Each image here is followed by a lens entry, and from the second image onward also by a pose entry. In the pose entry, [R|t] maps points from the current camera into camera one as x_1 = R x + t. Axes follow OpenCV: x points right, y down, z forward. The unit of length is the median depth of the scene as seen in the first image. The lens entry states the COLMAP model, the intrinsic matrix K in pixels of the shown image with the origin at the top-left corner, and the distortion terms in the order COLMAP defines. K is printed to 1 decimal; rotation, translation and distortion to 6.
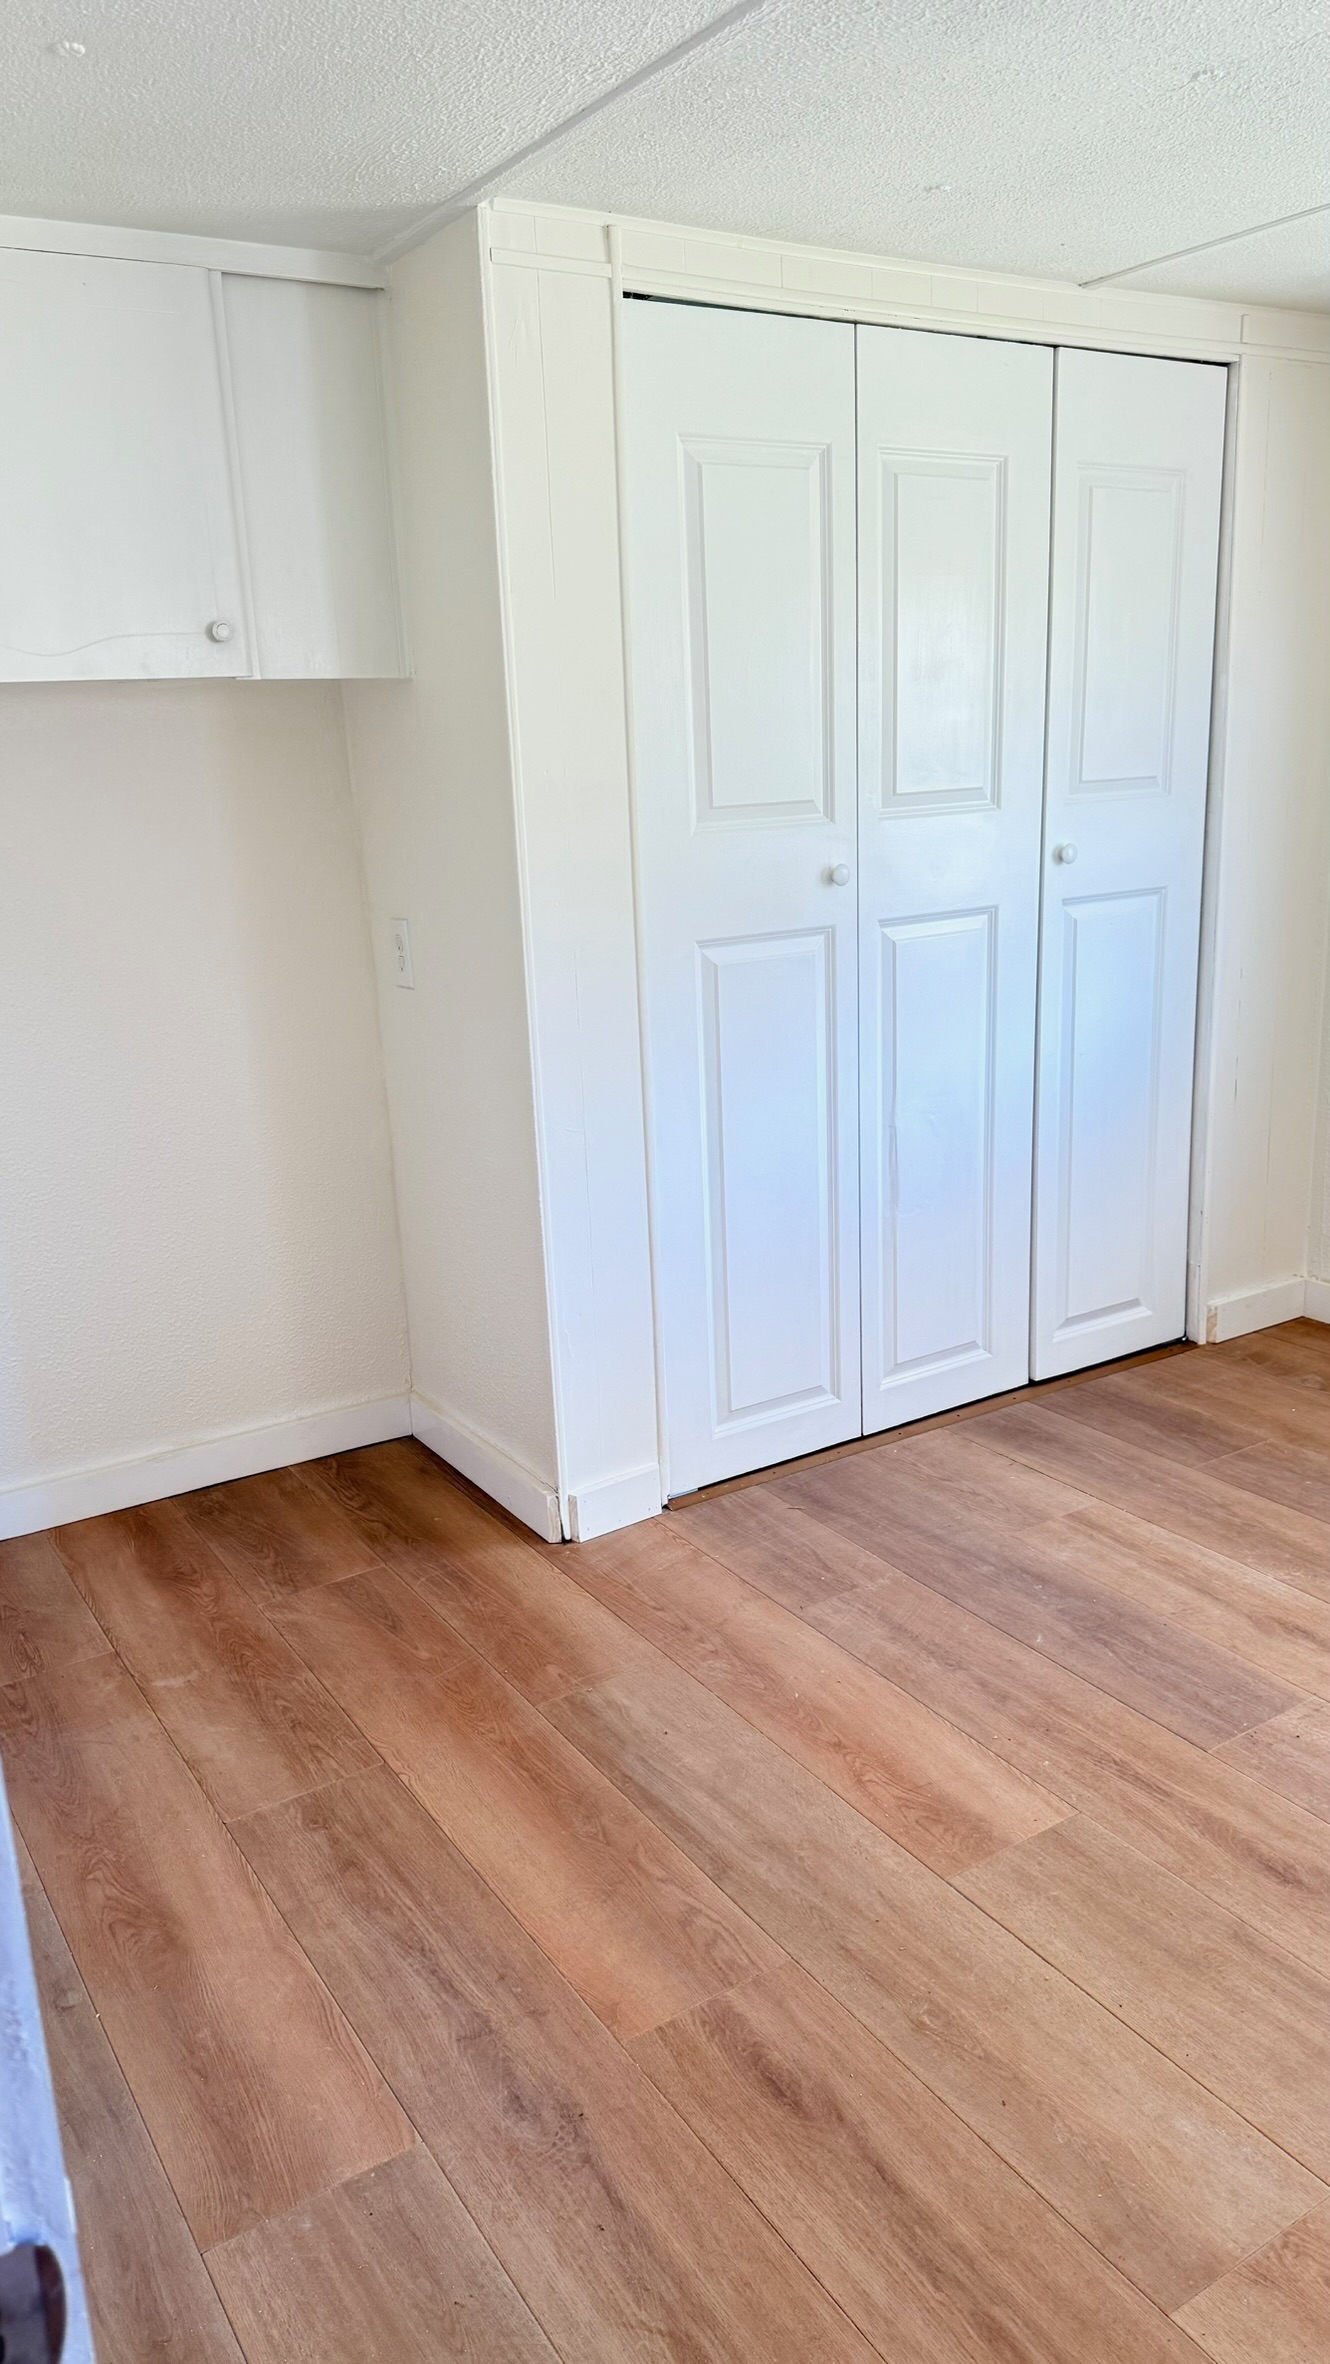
lens RADIAL K [[1661.1, 0, 651.5], [0, 1661.1, 1188.4], [0, 0, 1]] dist [0.004782, -0.019694]
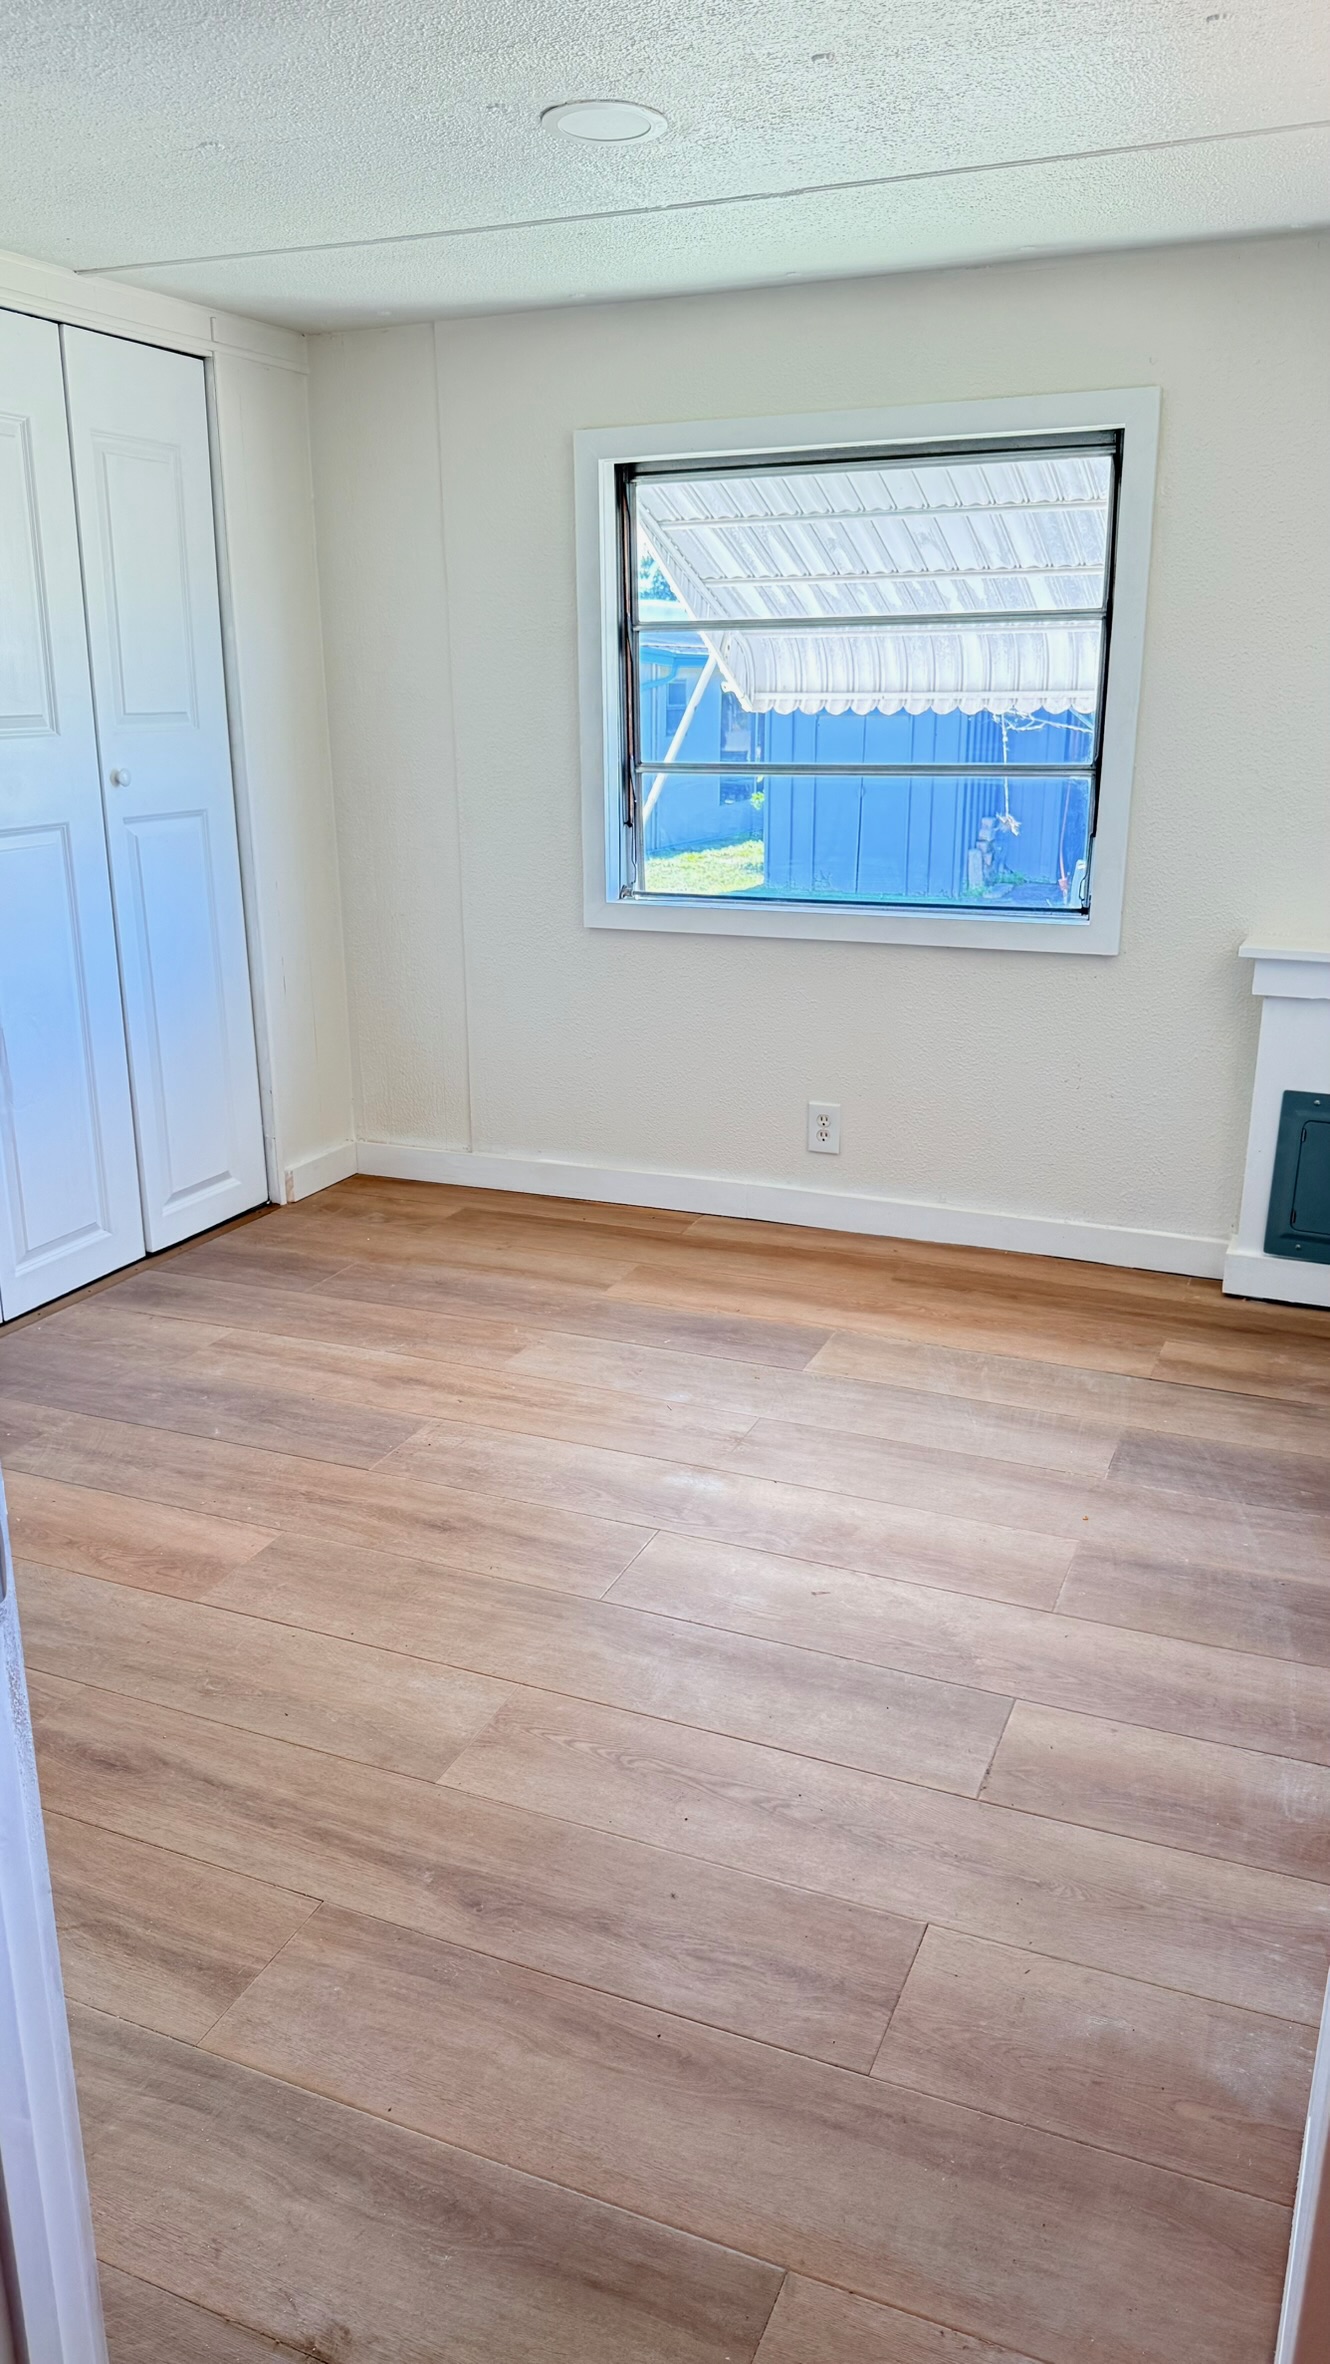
lens RADIAL K [[1661.1, 0, 681.9], [0, 1661.1, 1190.6], [0, 0, 1]] dist [0.004782, -0.019694]
pose [[0.813085, -0.136148, 0.566001, -0.140970], [0.123199, 0.990488, 0.061275, 0.065027], [-0.568960, 0.019909, 0.822124, -0.168241]]
